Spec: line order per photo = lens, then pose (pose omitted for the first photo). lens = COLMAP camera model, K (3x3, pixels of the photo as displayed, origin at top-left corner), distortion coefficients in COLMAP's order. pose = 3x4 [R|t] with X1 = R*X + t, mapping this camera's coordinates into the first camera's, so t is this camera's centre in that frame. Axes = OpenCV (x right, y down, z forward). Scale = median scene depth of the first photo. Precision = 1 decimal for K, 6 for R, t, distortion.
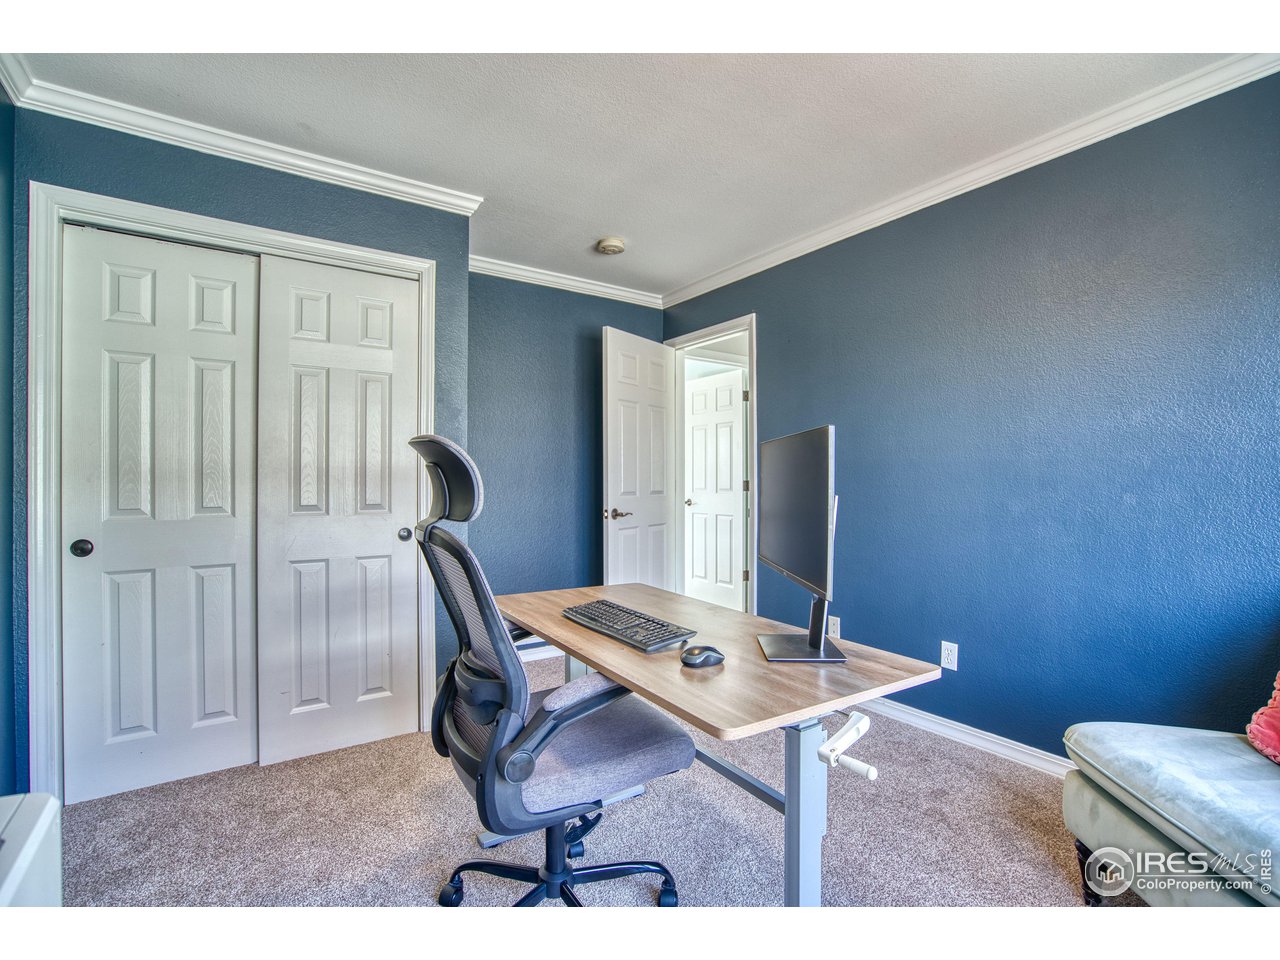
lens RADIAL K [[578.8, 0, 632.4], [0, 578.8, 479.1], [0, 0, 1]] dist [-0.000038, 0.000143]
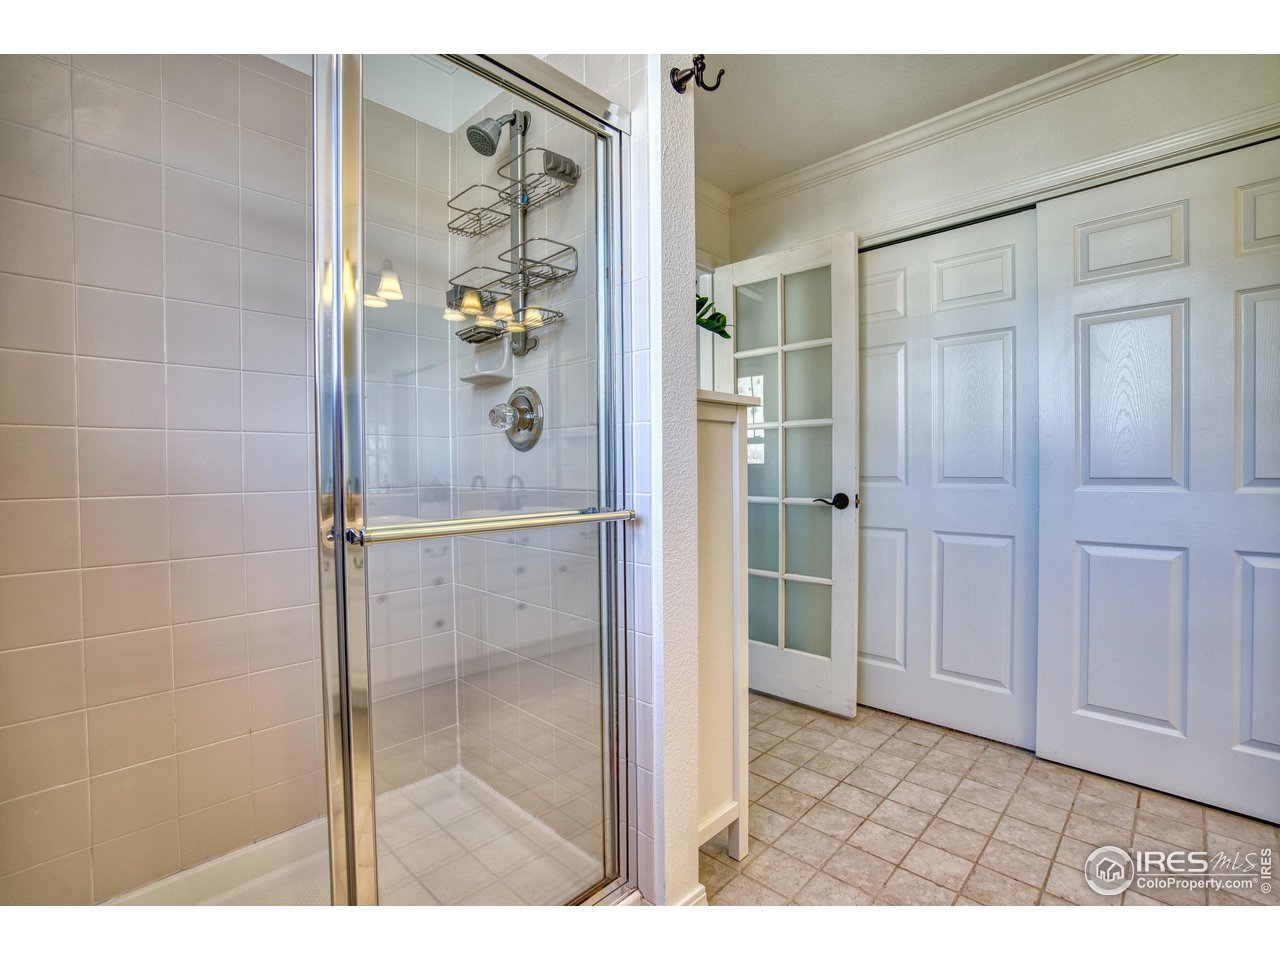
lens RADIAL K [[578.8, 0, 632.4], [0, 578.8, 479.1], [0, 0, 1]] dist [-0.000038, 0.000143]
pose [[0.197767, 0.025620, -0.979914, 0.138719], [0.015458, 0.999453, 0.029251, 0.010915], [0.980127, -0.020933, 0.197263, 0.180636]]
